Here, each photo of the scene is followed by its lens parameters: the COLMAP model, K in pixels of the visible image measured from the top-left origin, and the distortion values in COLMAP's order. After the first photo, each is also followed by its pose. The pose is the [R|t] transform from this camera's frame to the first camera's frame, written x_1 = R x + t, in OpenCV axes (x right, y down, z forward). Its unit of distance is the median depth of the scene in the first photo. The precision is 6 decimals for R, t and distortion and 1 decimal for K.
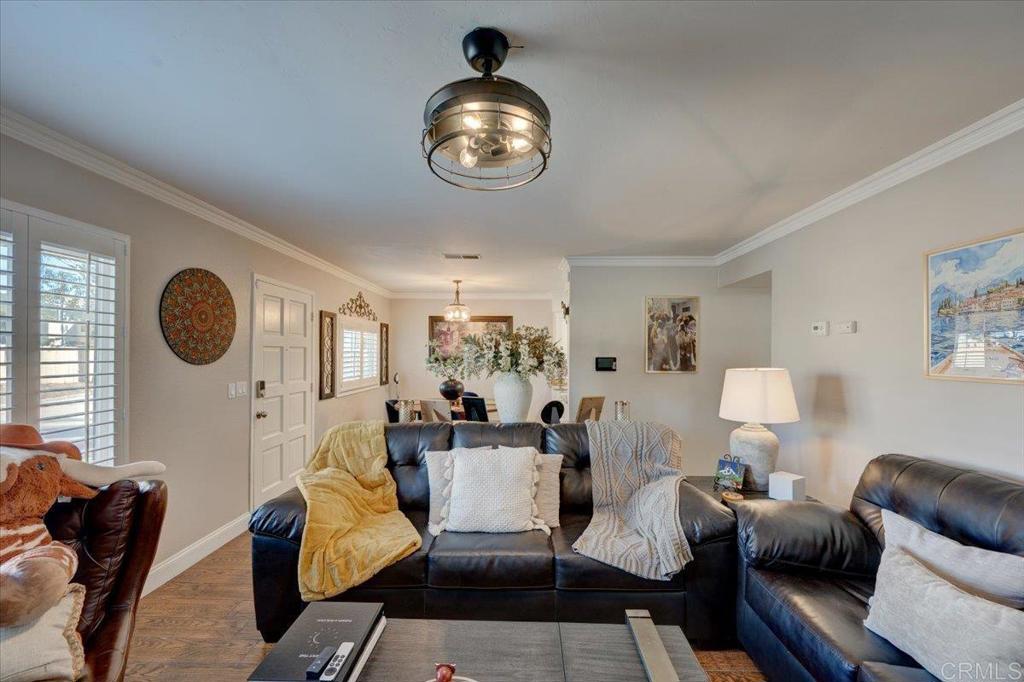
lens RADIAL K [[471.3, 0, 511.2], [0, 471.3, 334.7], [0, 0, 1]] dist [-0.025720, 0.000205]
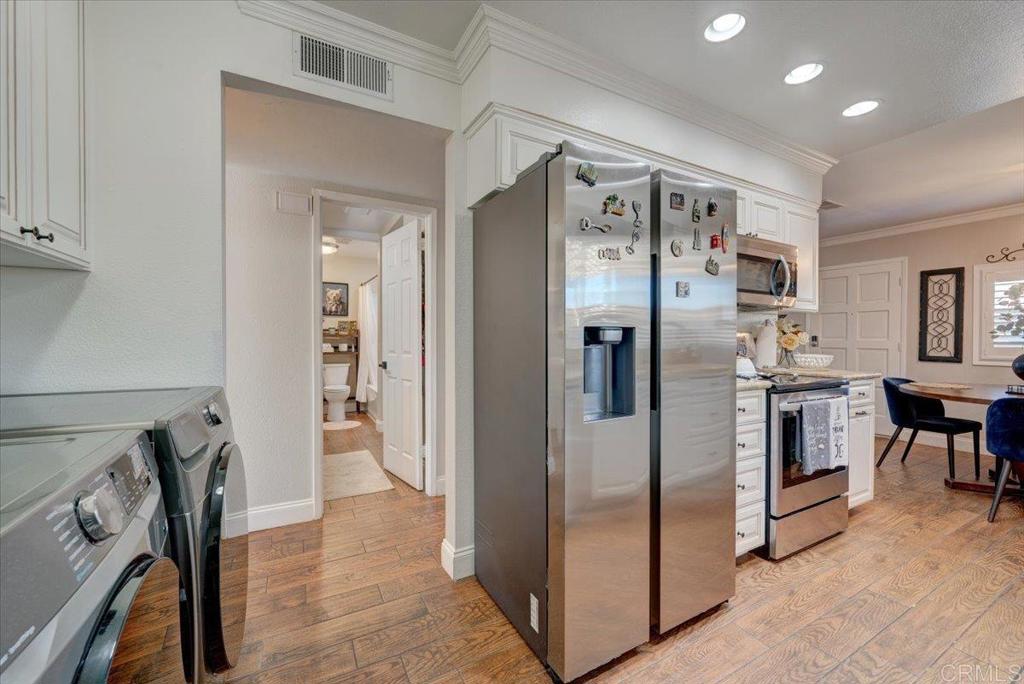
lens RADIAL K [[402.7, 0, 510.2], [0, 402.7, 350.2], [0, 0, 1]] dist [0.002089, 0.000187]
pose [[-0.886877, 0.007139, -0.461950, 0.658373], [0.010512, 0.999934, -0.004729, 0.093695], [0.461886, -0.009050, -0.886893, 1.138024]]
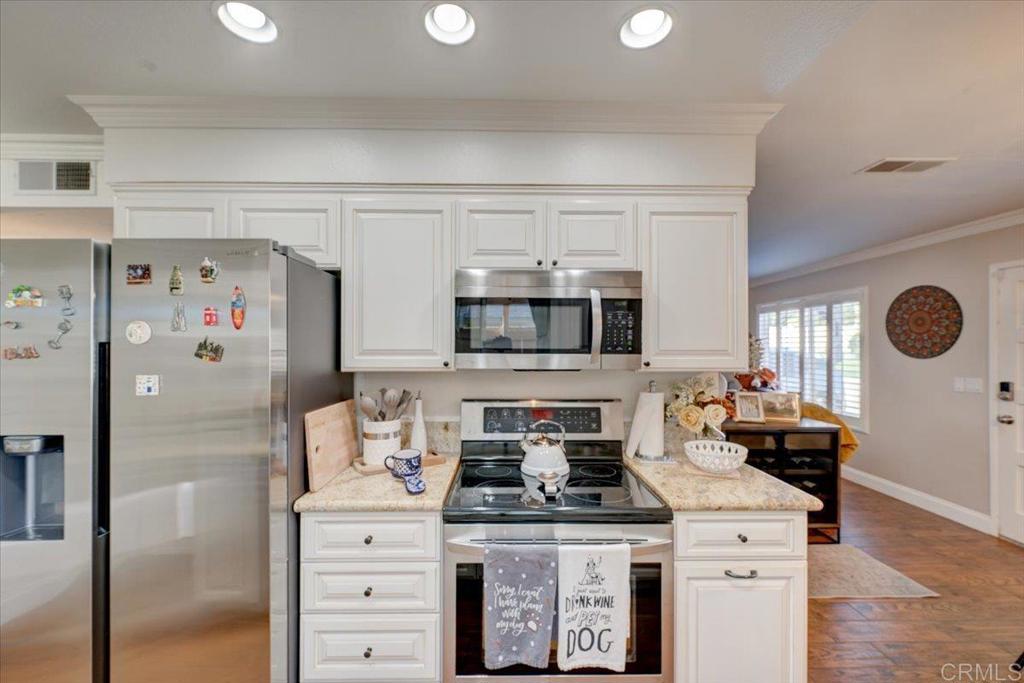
lens RADIAL K [[402.7, 0, 510.2], [0, 402.7, 349.7], [0, 0, 1]] dist [0.002089, 0.000187]
pose [[-0.999979, -0.006283, -0.001817, 0.268789], [-0.006230, 0.999599, -0.027605, 0.042452], [0.001990, -0.027593, -0.999617, 1.162448]]
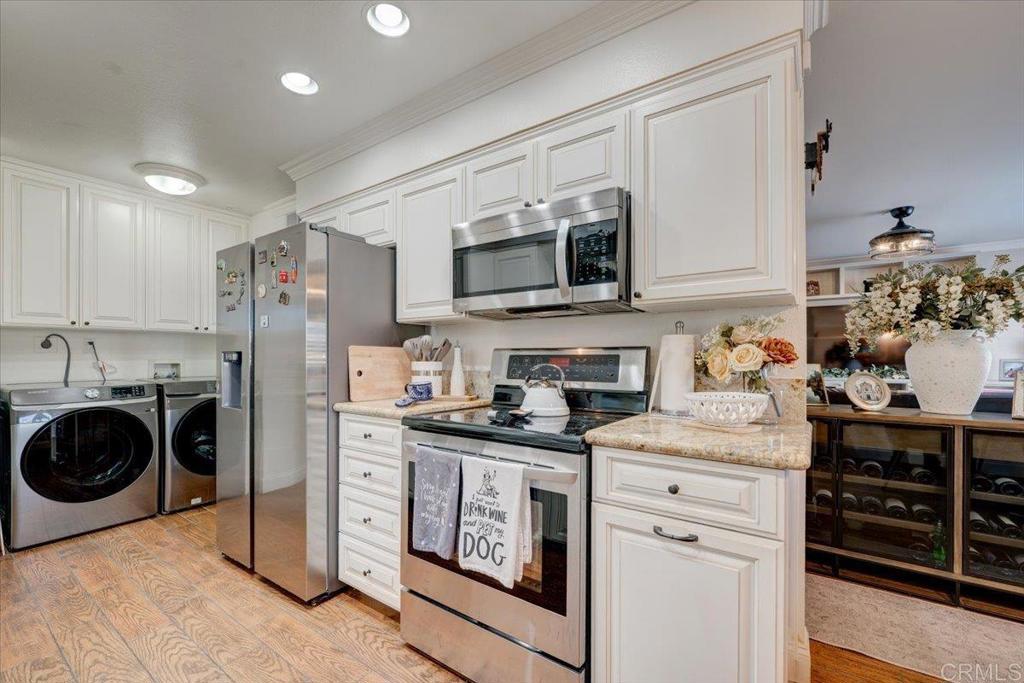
lens RADIAL K [[408.4, 0, 508.0], [0, 408.4, 356.4], [0, 0, 1]] dist [-0.000178, -0.000007]
pose [[-0.810870, 0.004601, 0.585208, 0.088468], [-0.012193, 0.999619, -0.024755, 0.088970], [-0.585099, -0.027208, -0.810506, 1.122444]]
